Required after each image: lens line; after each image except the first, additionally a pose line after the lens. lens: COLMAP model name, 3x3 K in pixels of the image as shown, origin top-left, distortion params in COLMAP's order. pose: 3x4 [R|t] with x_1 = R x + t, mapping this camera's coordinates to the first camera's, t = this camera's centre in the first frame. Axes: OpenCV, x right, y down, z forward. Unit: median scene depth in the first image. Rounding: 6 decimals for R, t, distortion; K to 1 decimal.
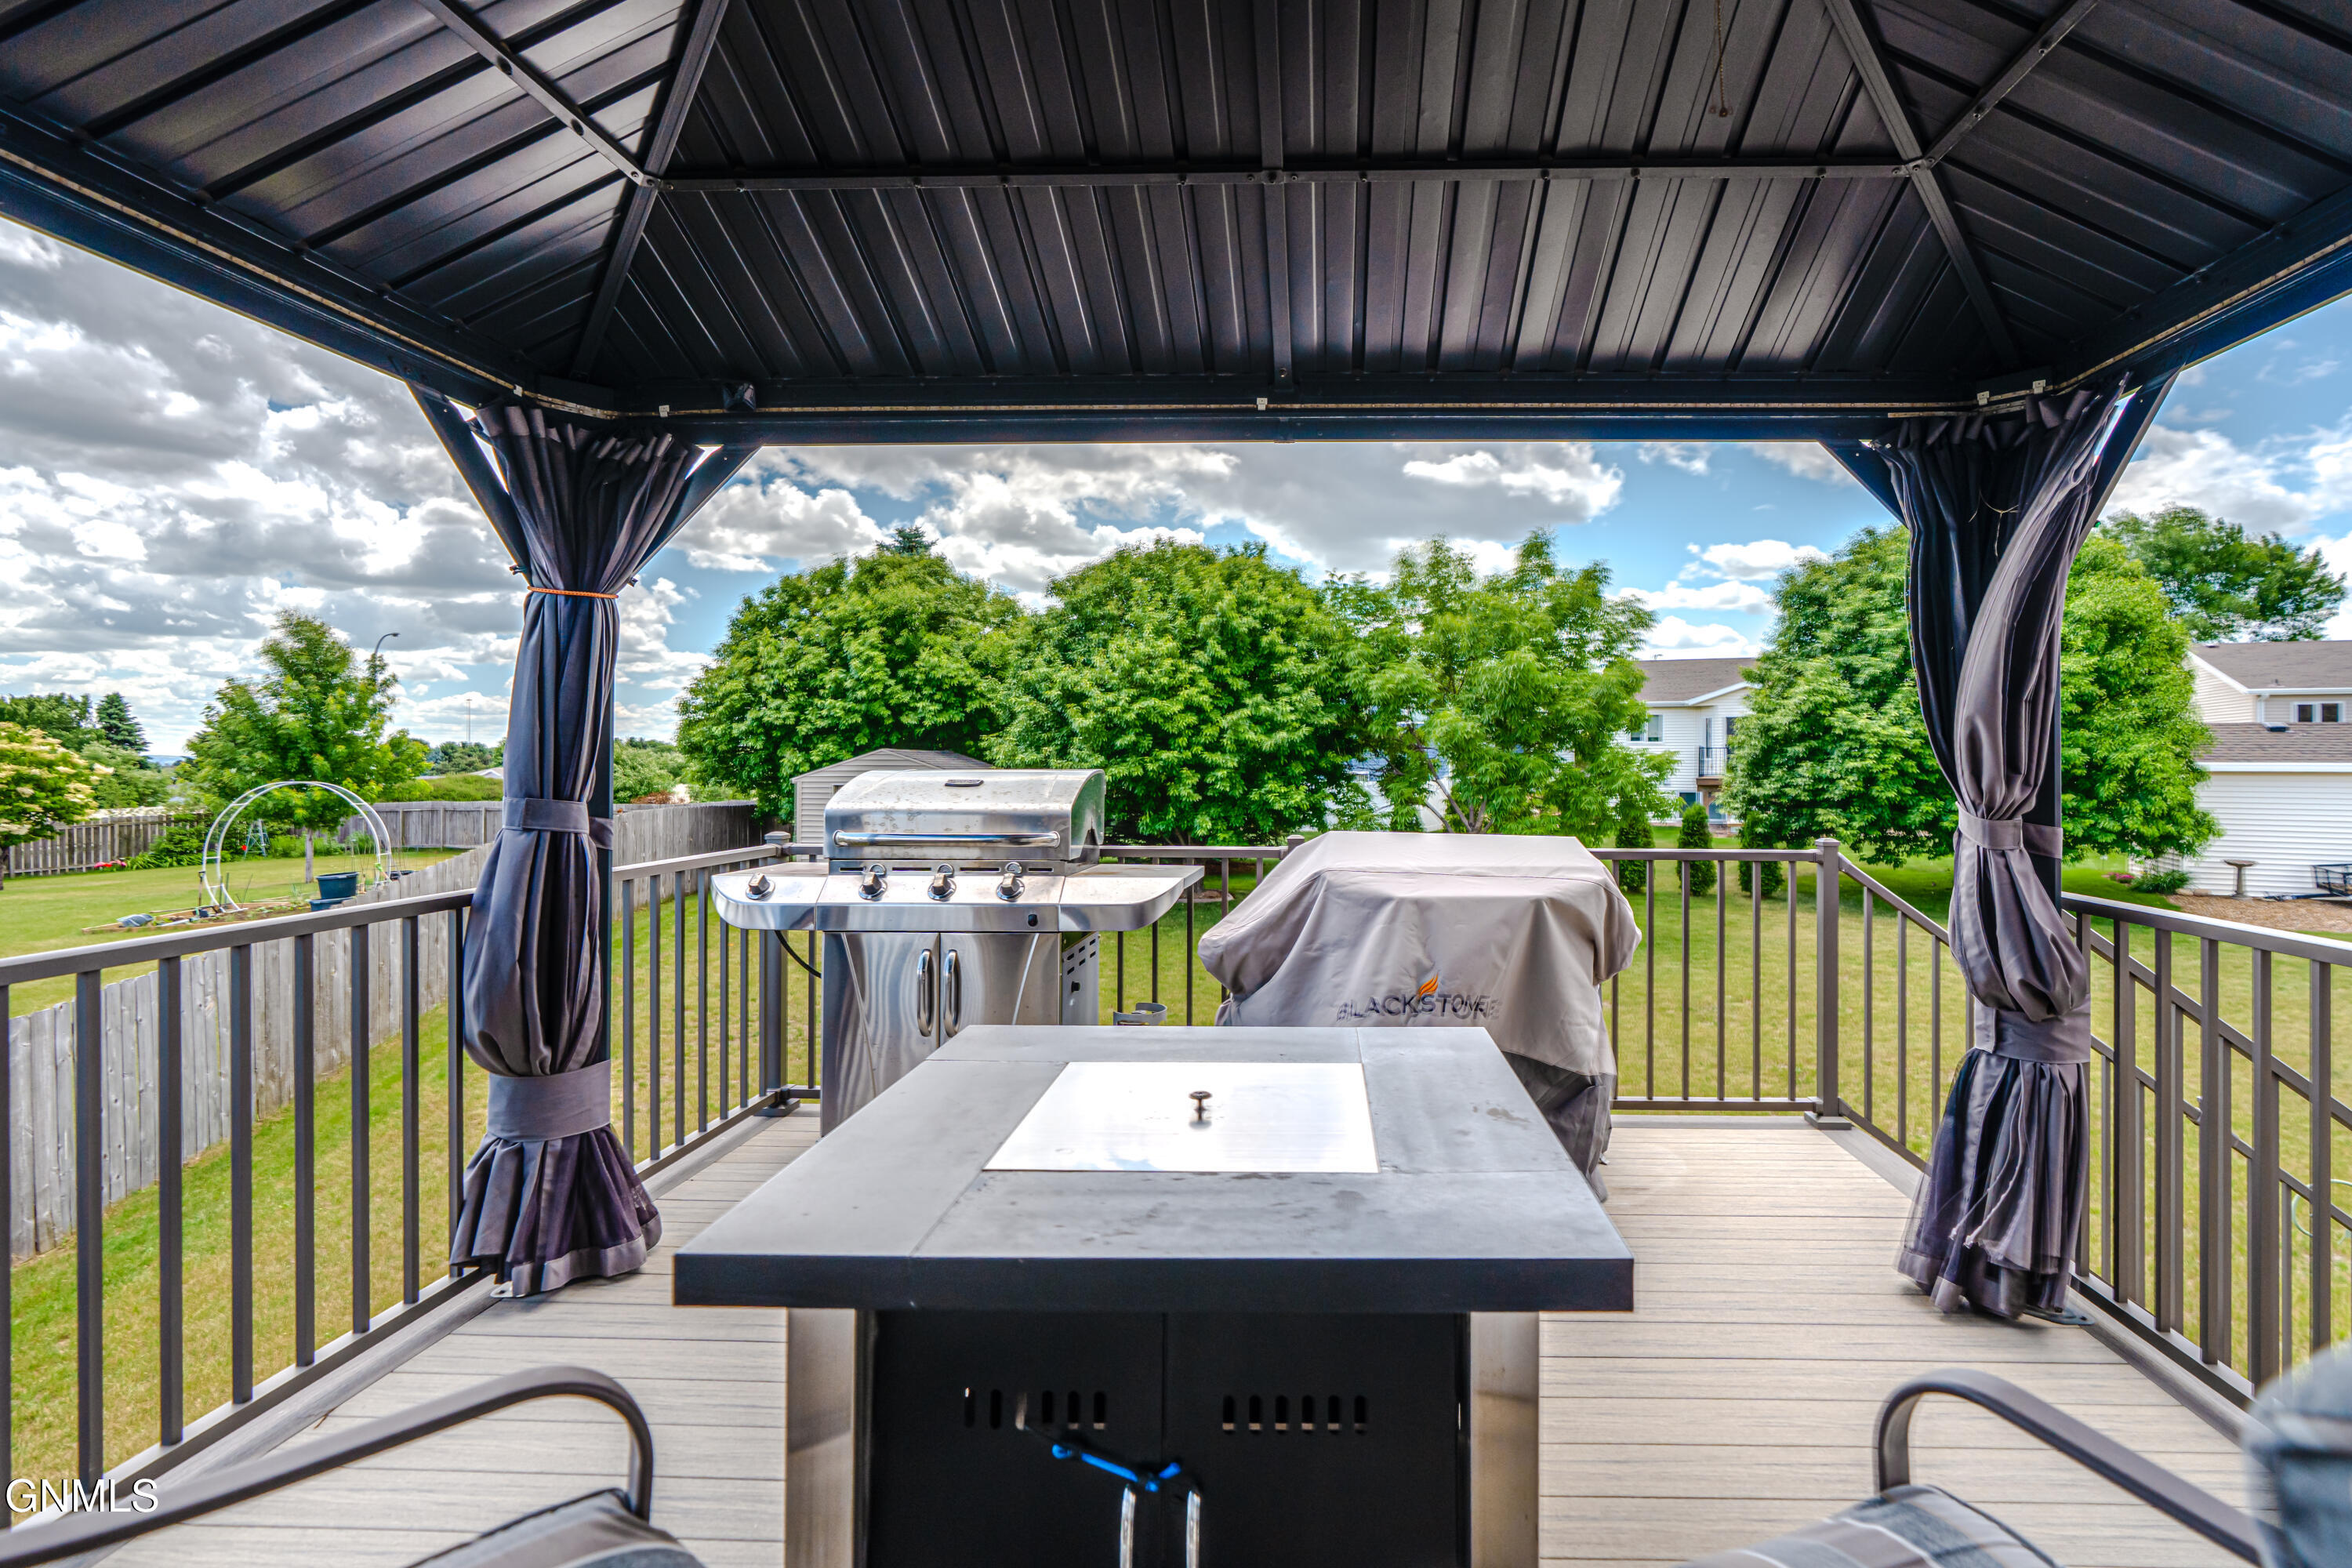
lens RADIAL K [[1117.7, 0, 1181.9], [0, 1117.7, 781.7], [0, 0, 1]] dist [-0.014429, 0.005729]
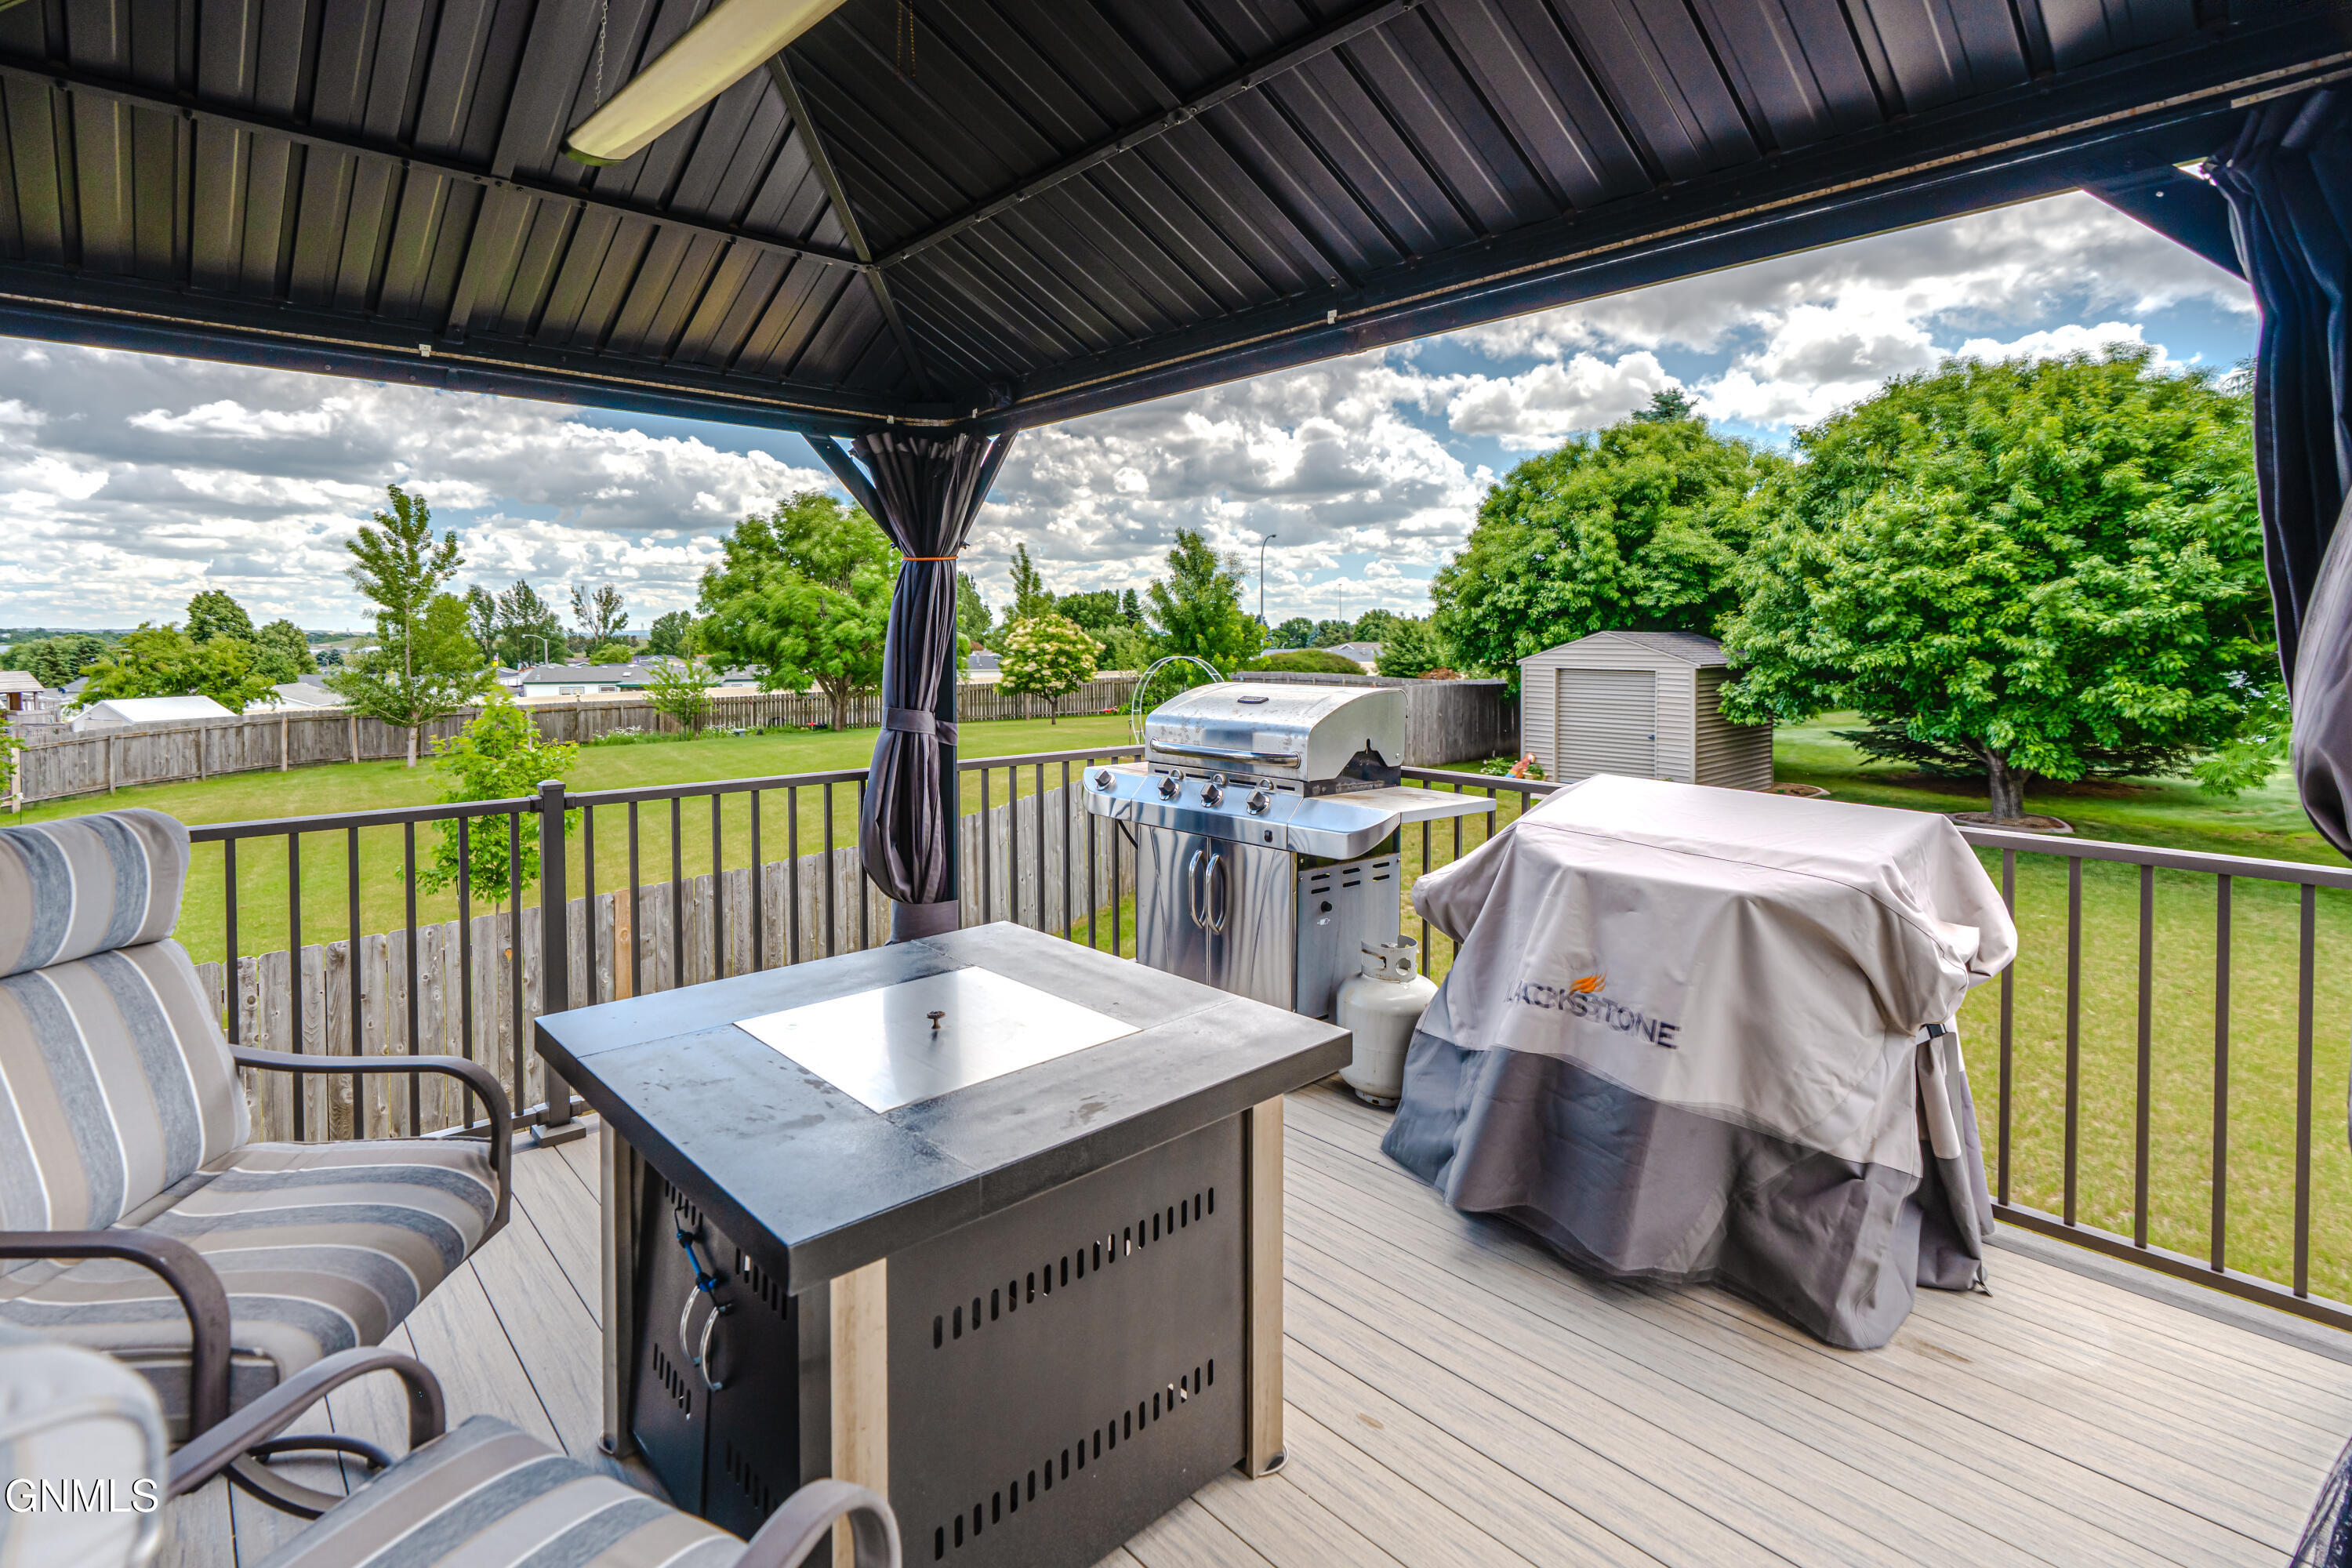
lens RADIAL K [[1117.7, 0, 1136.5], [0, 1117.7, 648.7], [0, 0, 1]] dist [-0.014429, 0.005729]
pose [[0.690484, 0.006506, -0.723318, 0.149716], [-0.007226, 0.999972, 0.002096, -0.014594], [0.723311, 0.003780, 0.690512, 0.055977]]
